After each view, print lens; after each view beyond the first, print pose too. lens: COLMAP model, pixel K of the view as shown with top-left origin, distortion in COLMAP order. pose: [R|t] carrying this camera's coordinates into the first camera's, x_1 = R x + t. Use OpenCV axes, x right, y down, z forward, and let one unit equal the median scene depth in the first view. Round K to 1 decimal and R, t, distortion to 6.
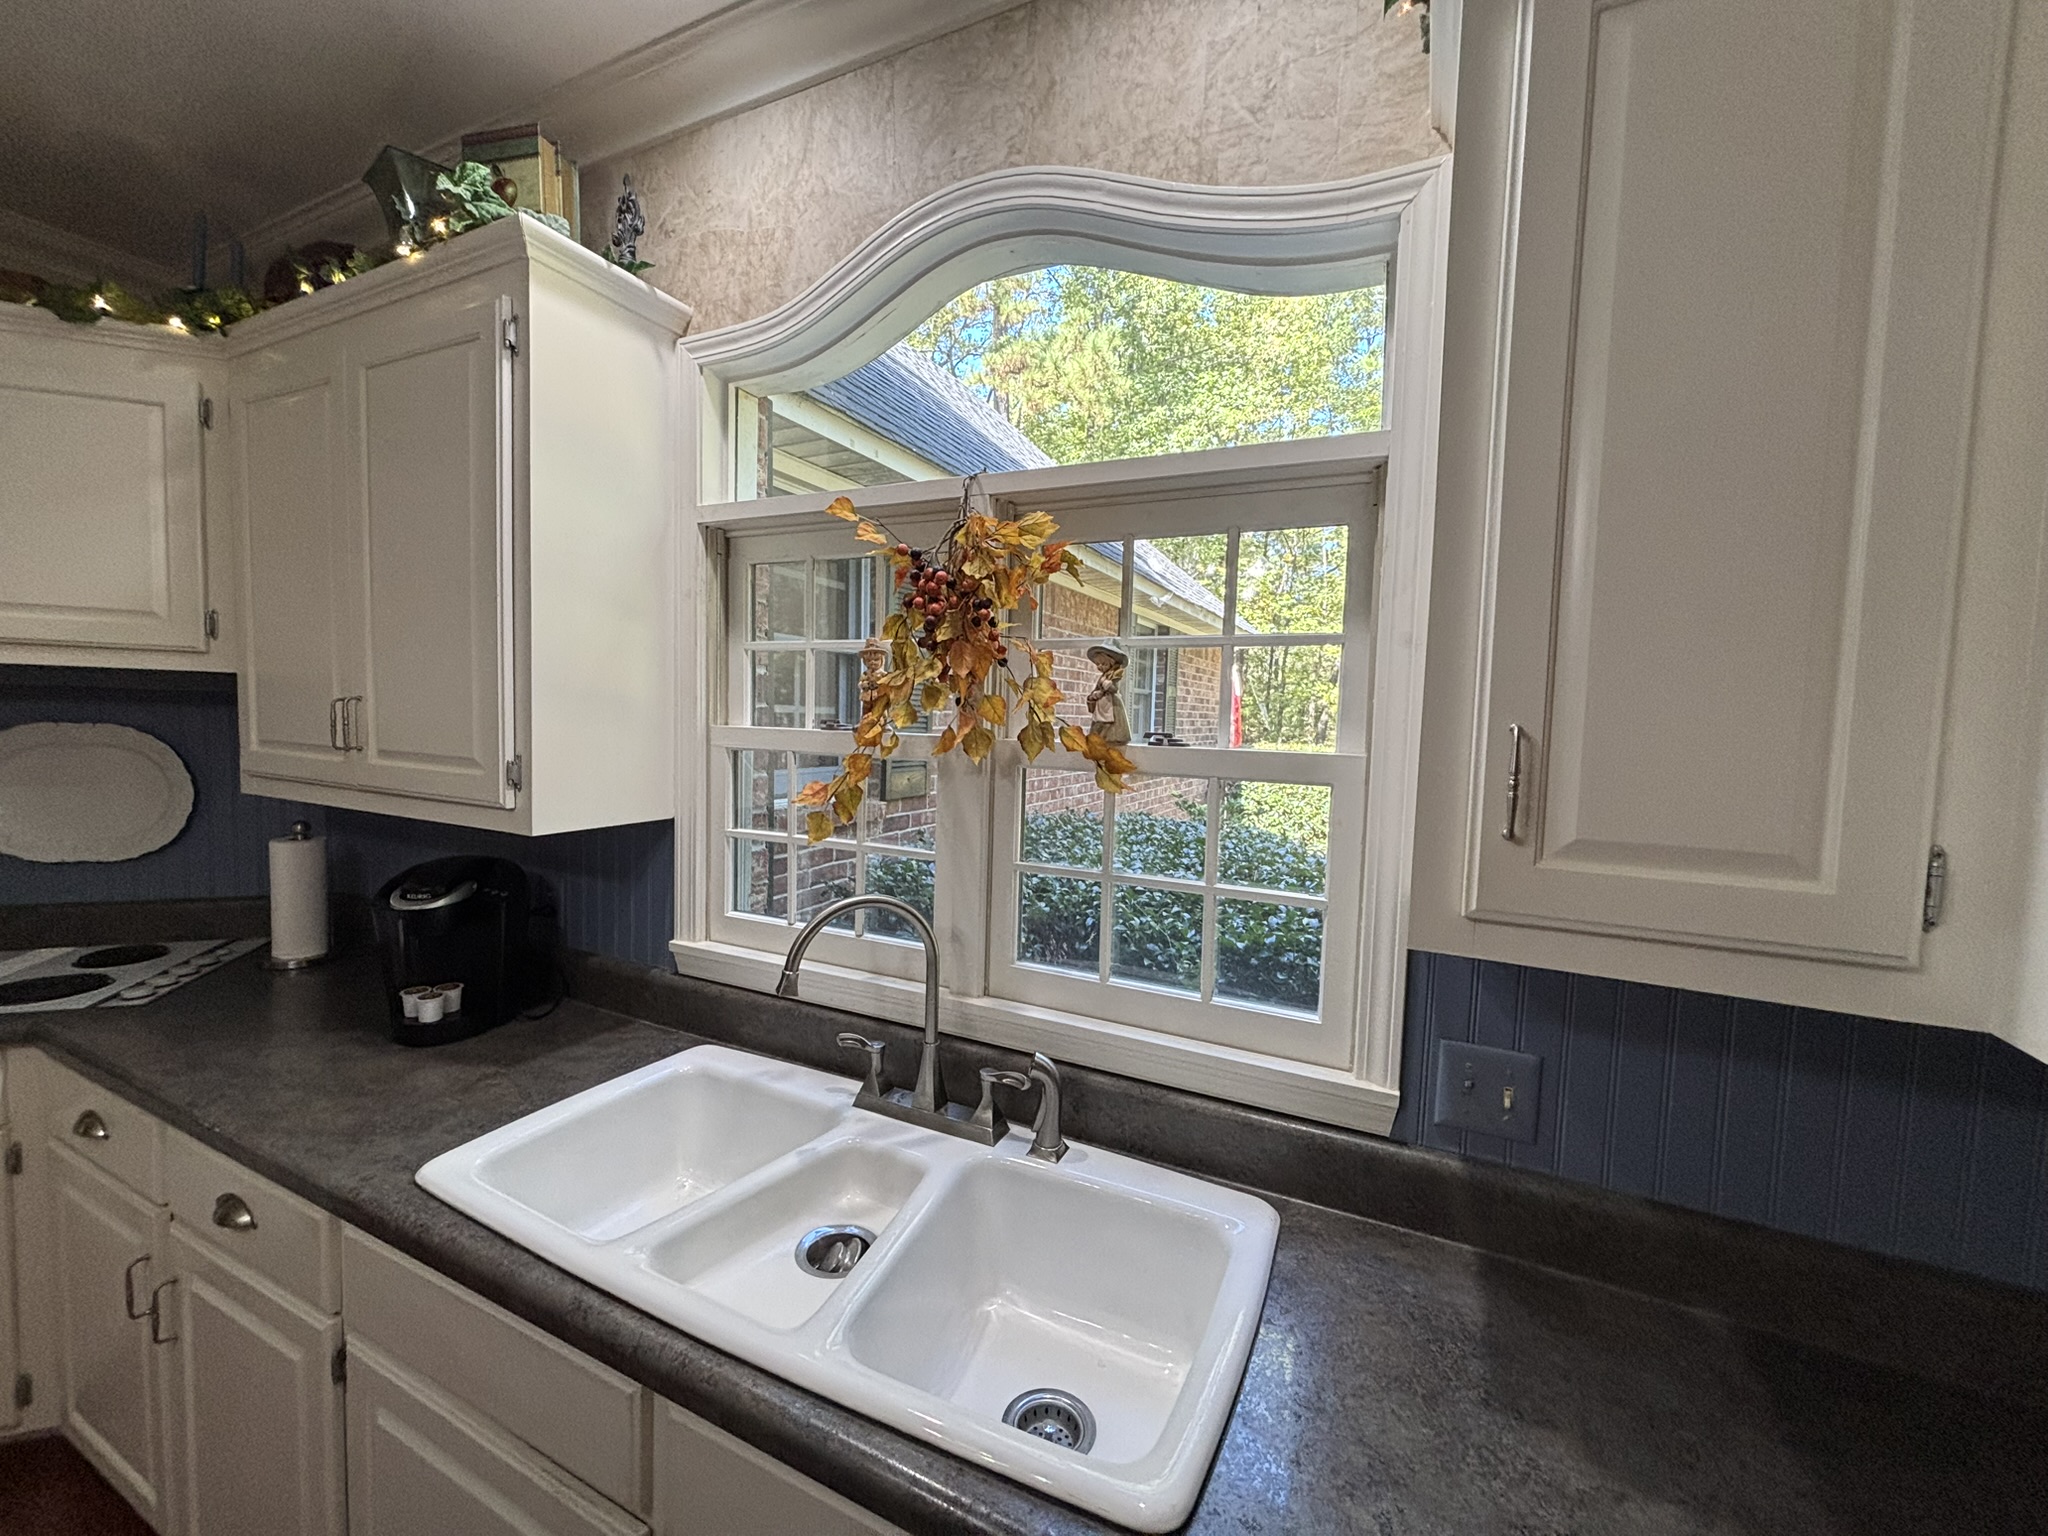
lens RADIAL K [[824.6, 0, 1024.9], [0, 824.6, 763.5], [0, 0, 1]] dist [-0.005632, 0.000197]
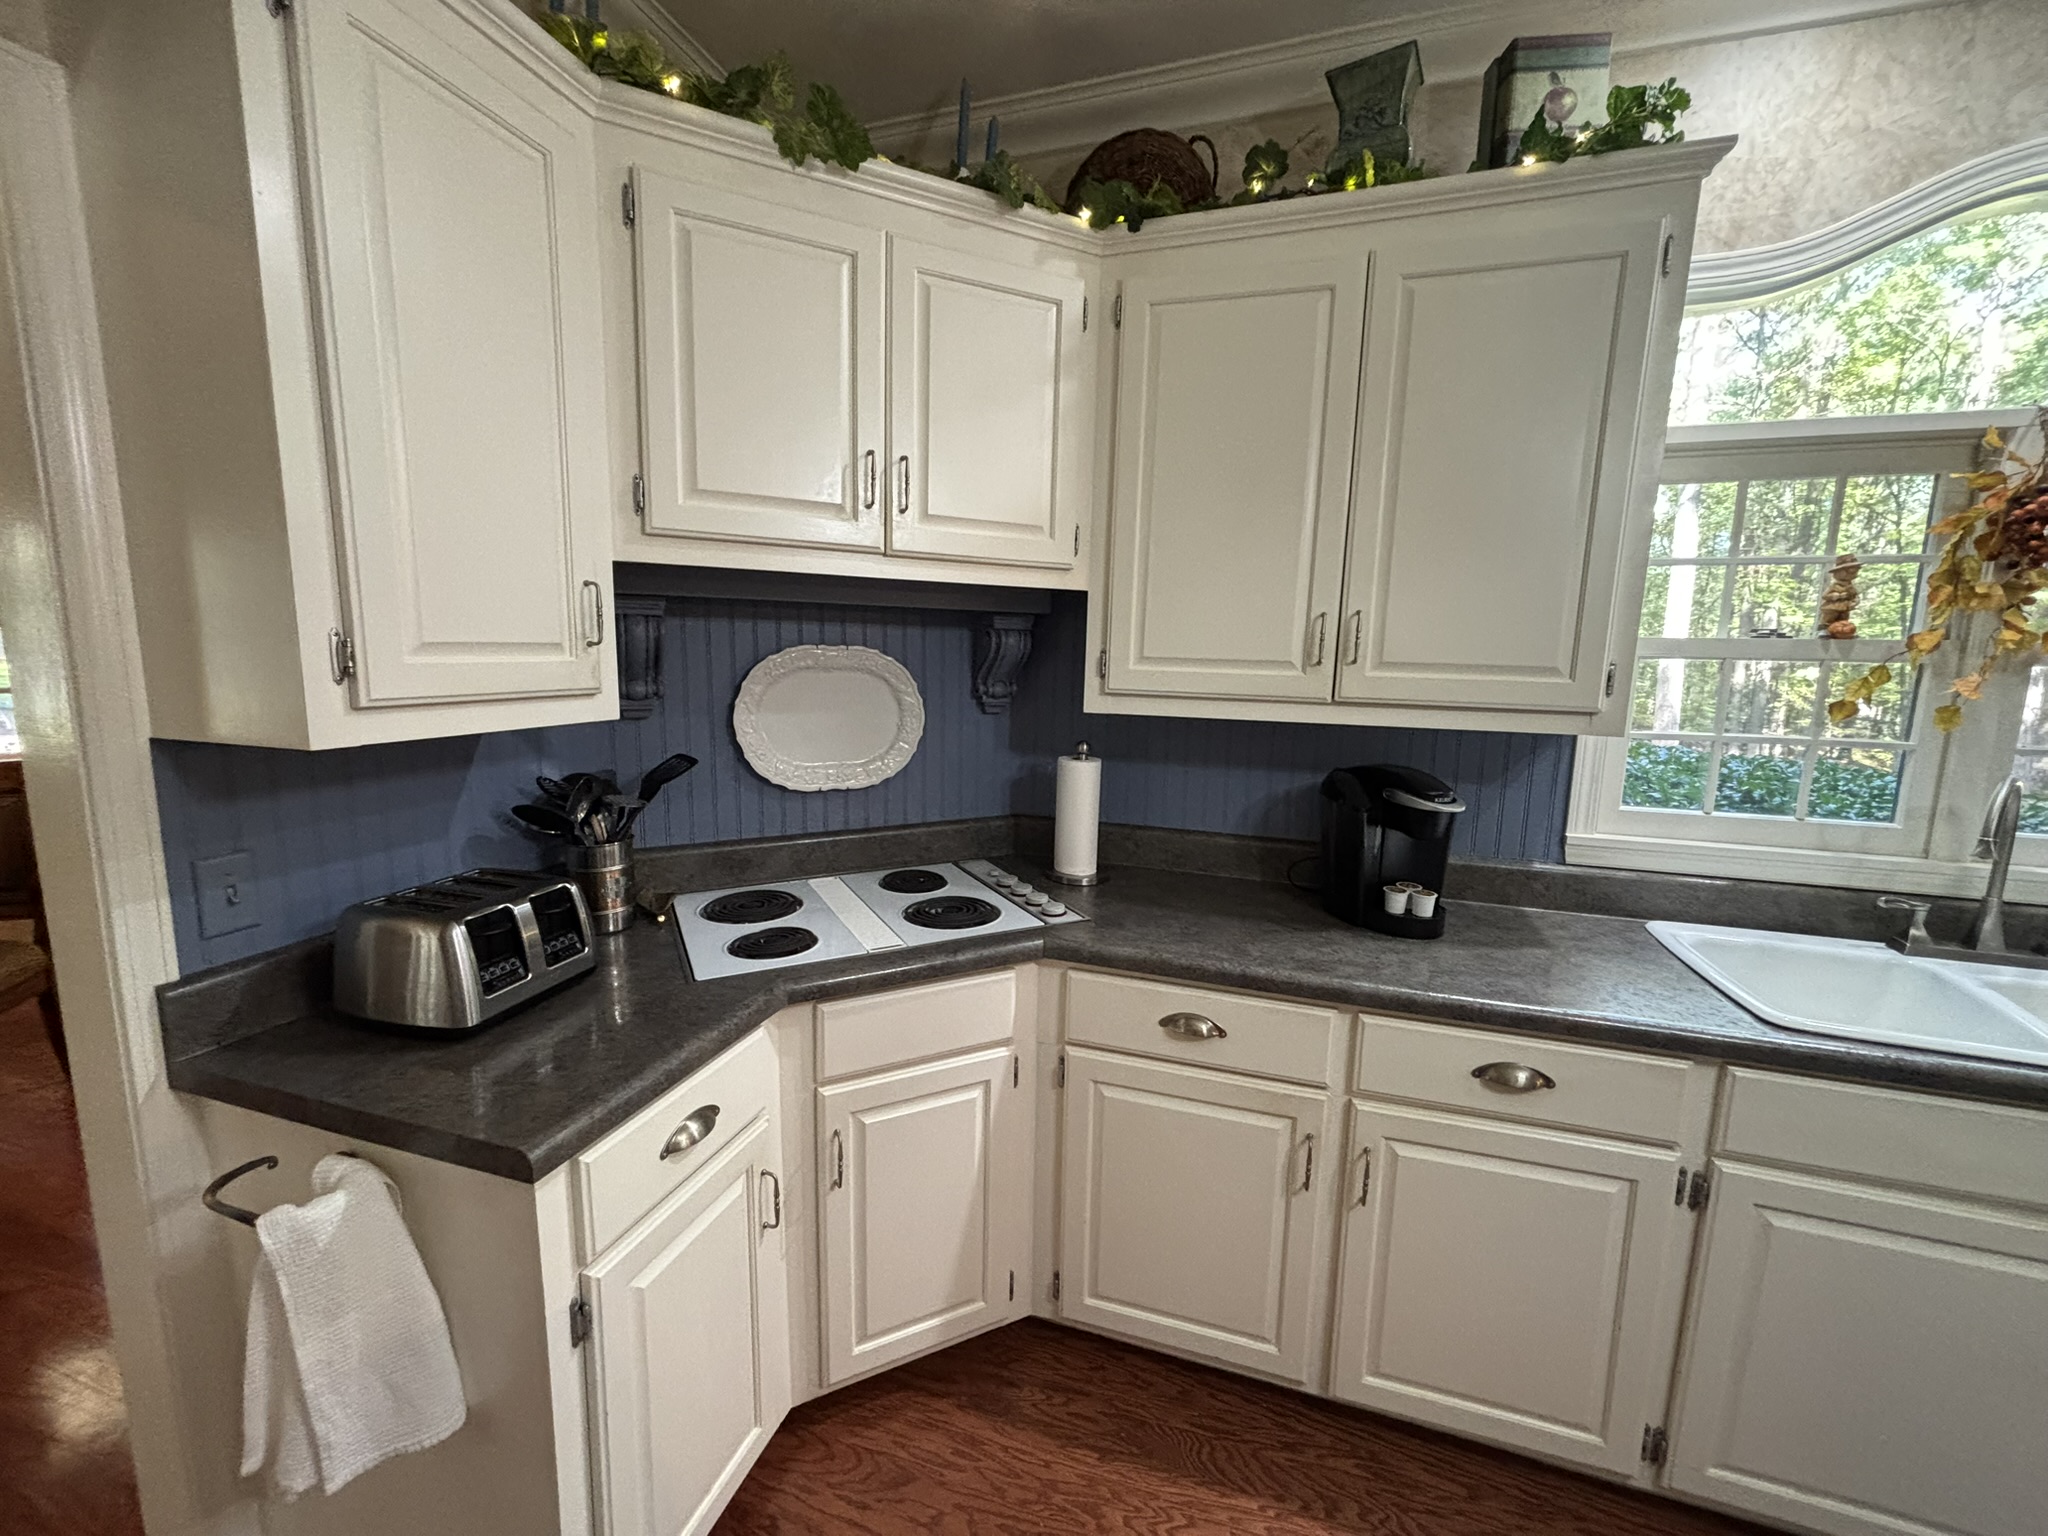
lens RADIAL K [[824.6, 0, 1024.9], [0, 824.6, 763.5], [0, 0, 1]] dist [-0.005632, 0.000197]
pose [[0.991733, -0.032592, 0.124109, -1.437283], [0.021070, 0.995439, 0.093047, 0.003835], [-0.126575, -0.089663, 0.987896, 0.017497]]
